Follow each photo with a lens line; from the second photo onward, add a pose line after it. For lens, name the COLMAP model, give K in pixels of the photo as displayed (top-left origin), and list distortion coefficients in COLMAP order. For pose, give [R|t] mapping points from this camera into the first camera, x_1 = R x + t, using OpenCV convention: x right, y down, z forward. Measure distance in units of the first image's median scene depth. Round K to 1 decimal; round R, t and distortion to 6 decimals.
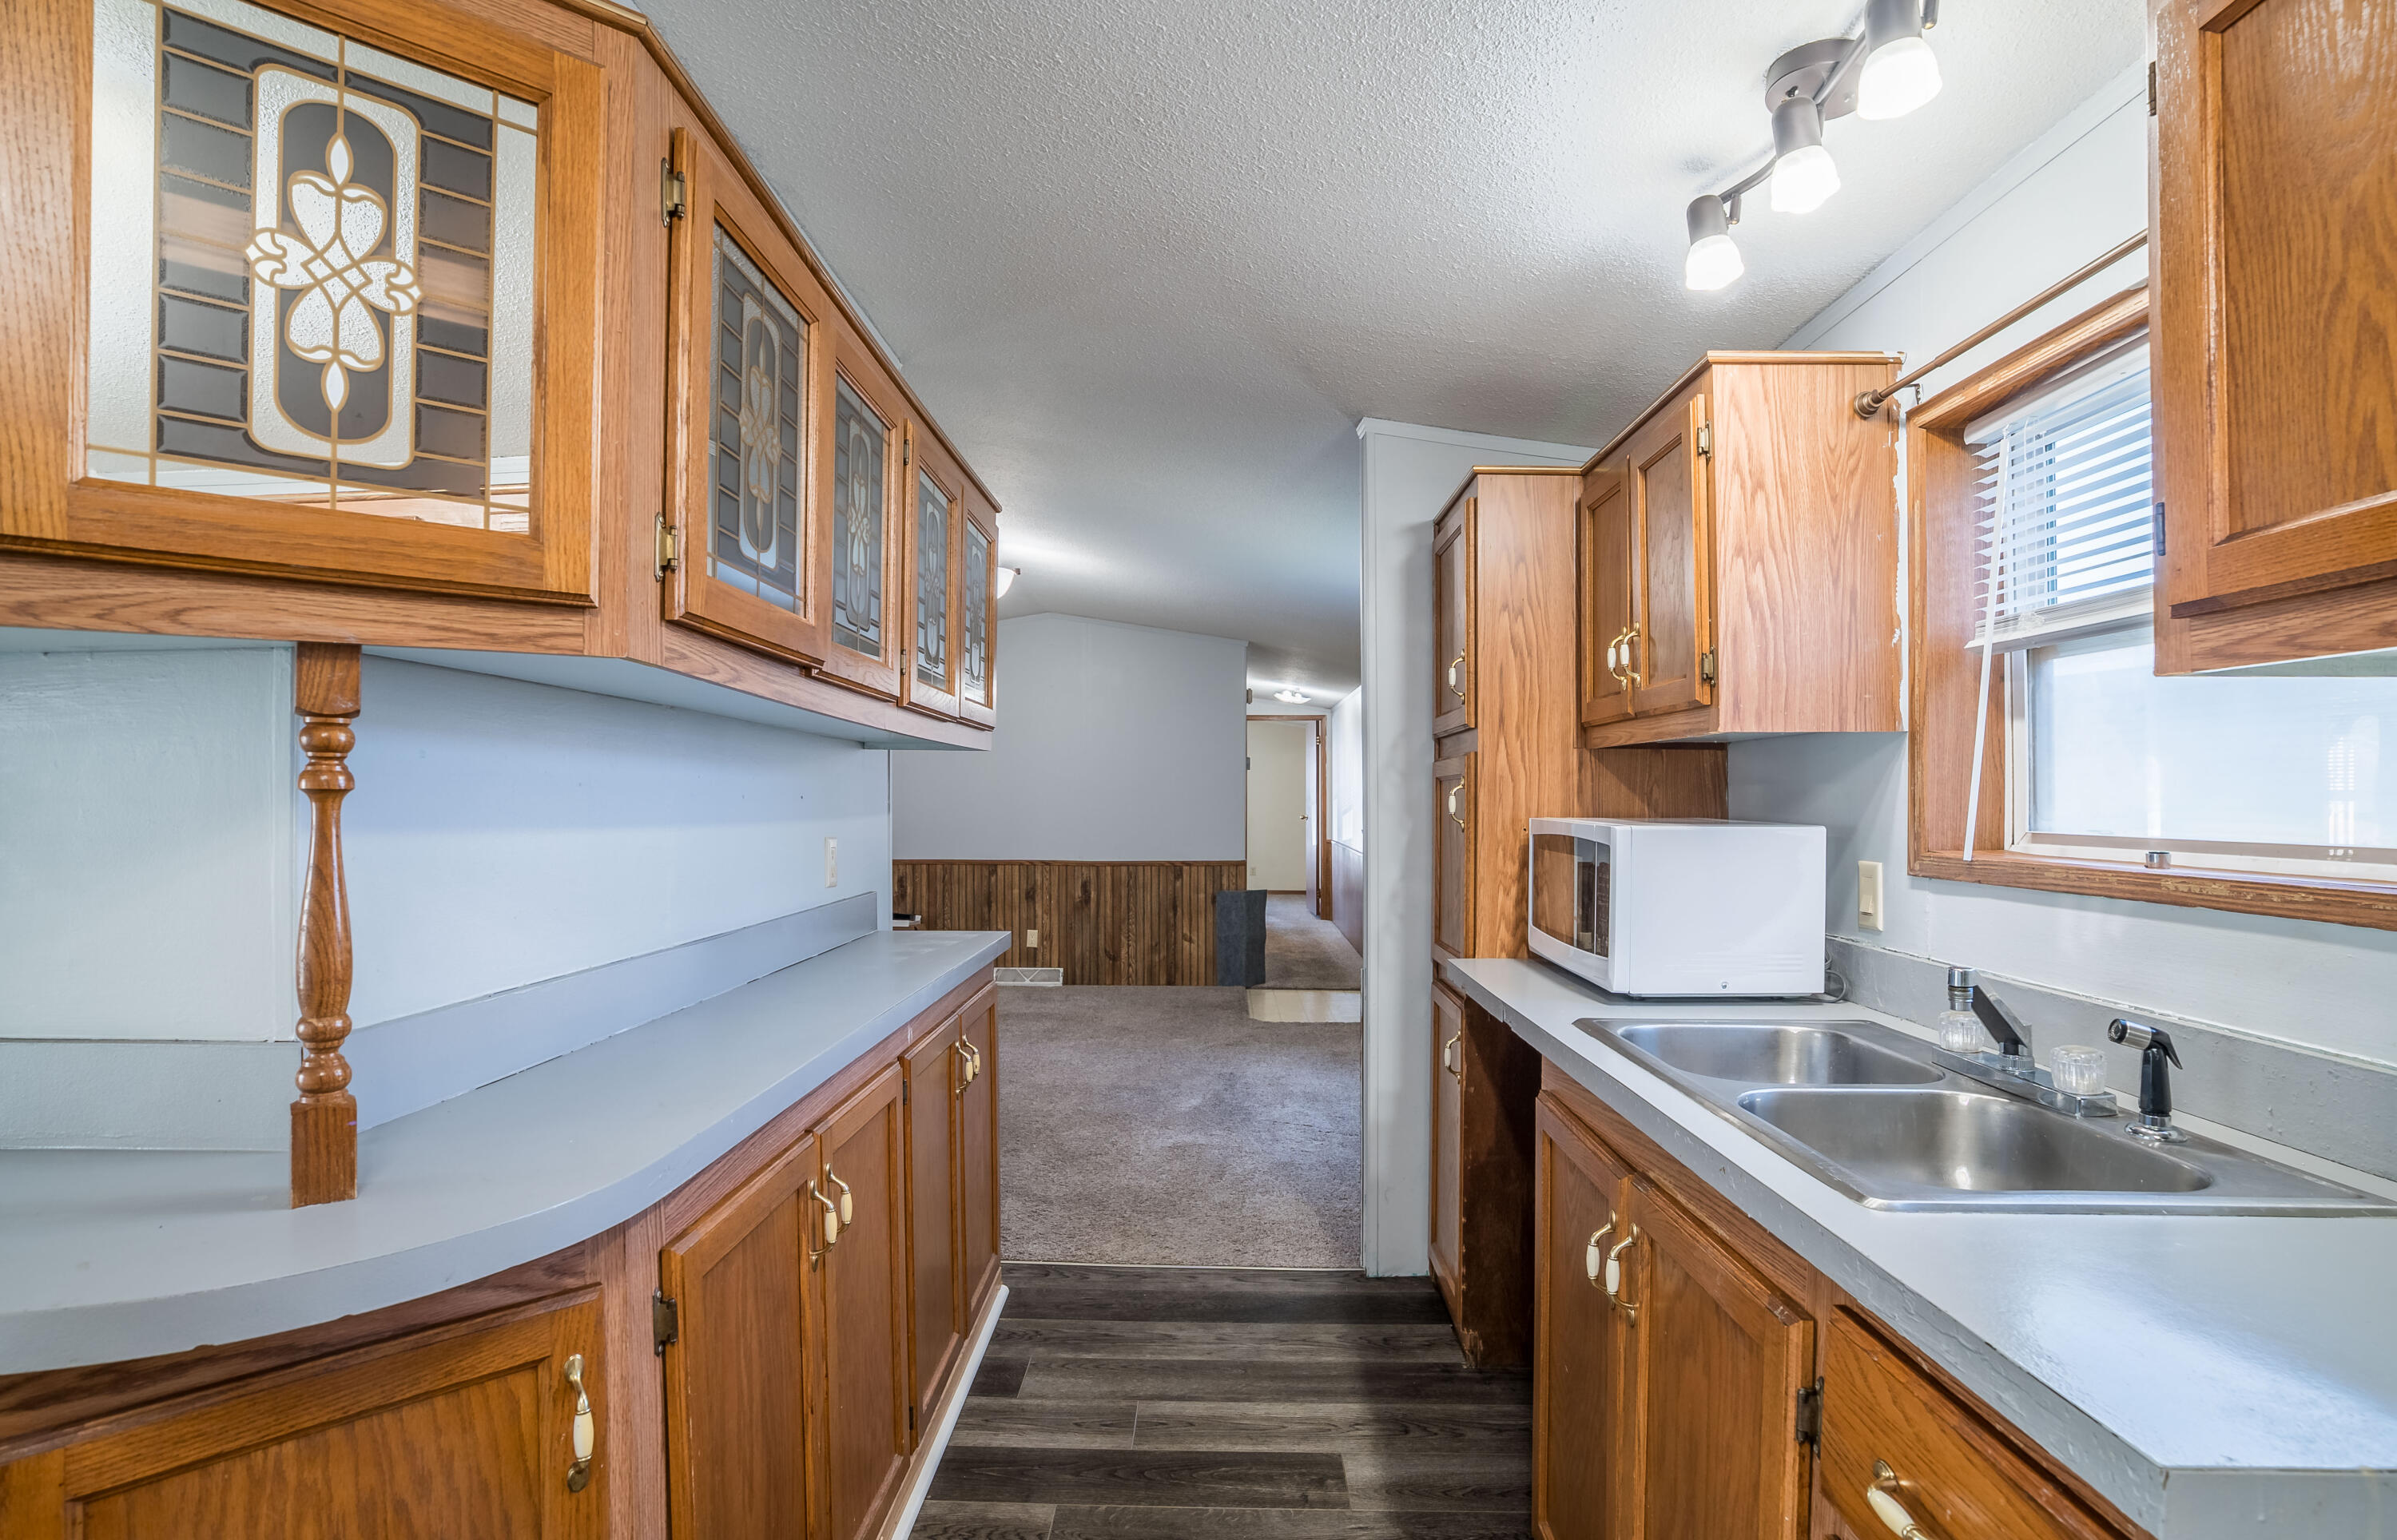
lens RADIAL K [[1141.6, 0, 1188.7], [0, 1141.6, 793.4], [0, 0, 1]] dist [-0.053011, 0.007212]
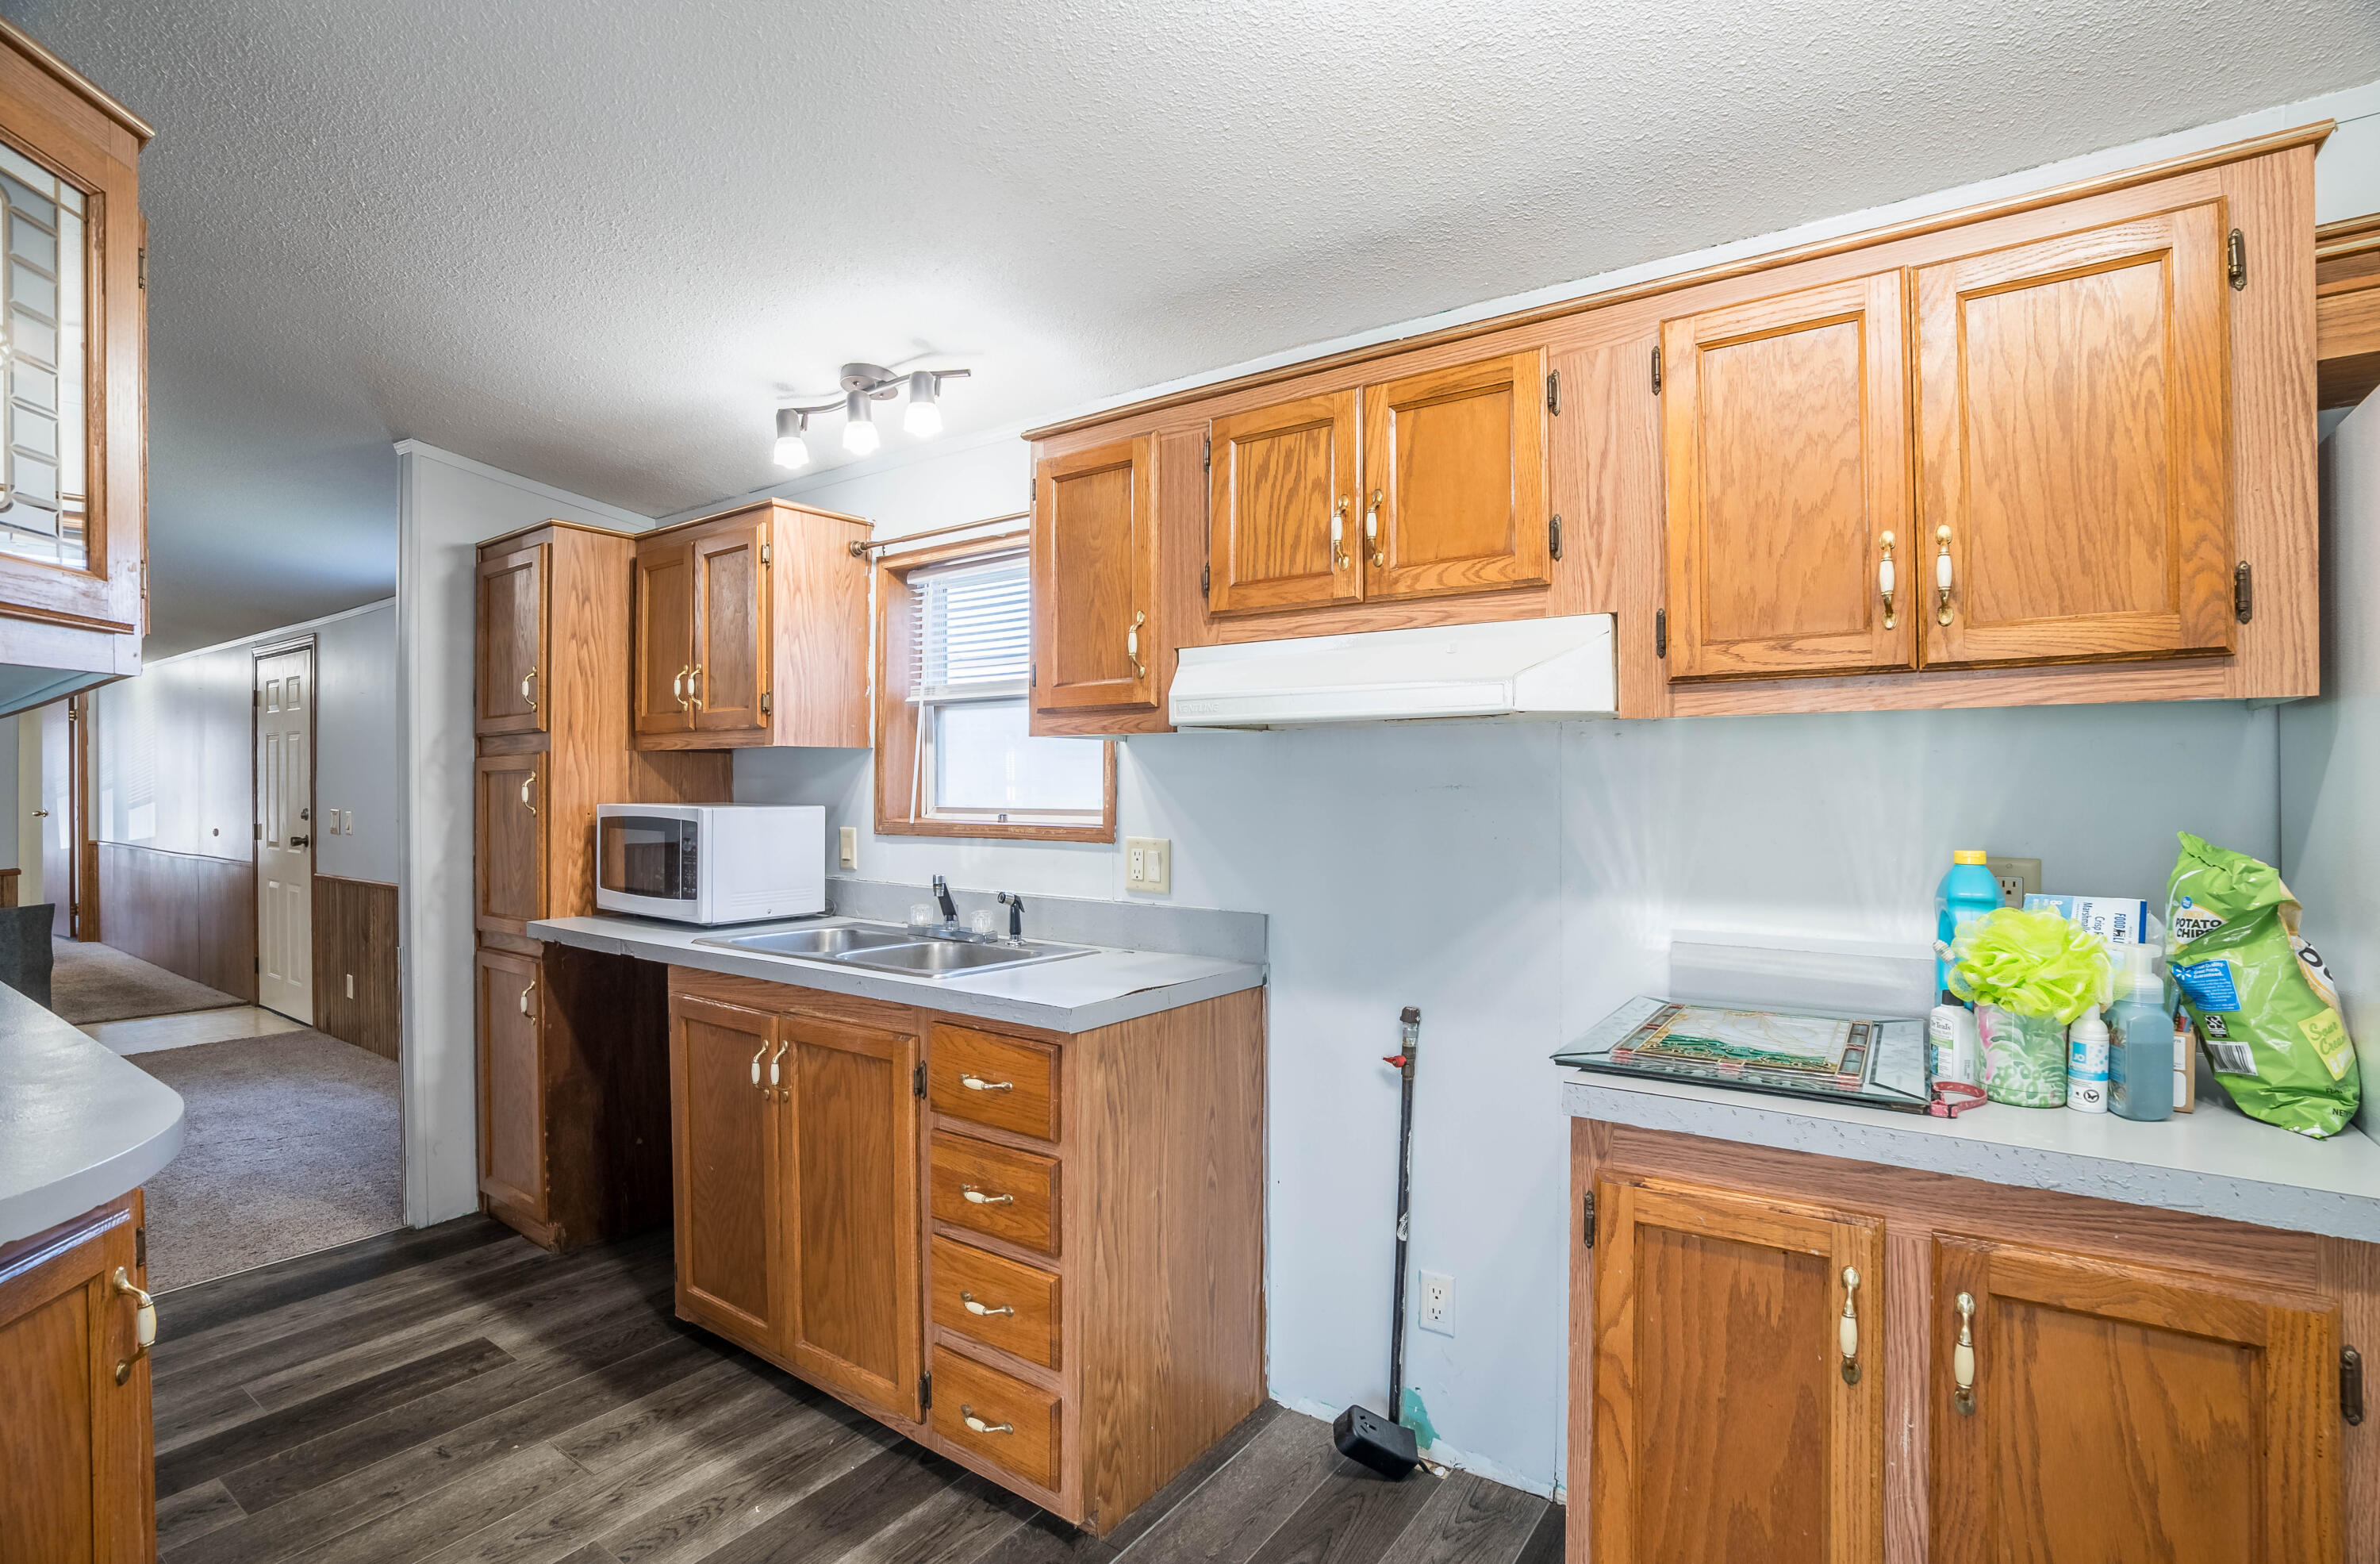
lens RADIAL K [[1107.8, 0, 1187.4], [0, 1107.8, 791.2], [0, 0, 1]] dist [-0.031235, 0.000975]
pose [[0.556734, -0.007048, 0.830661, -0.350226], [-0.000567, 0.999961, 0.008864, -0.004232], [-0.830691, -0.005406, 0.556708, -0.232590]]
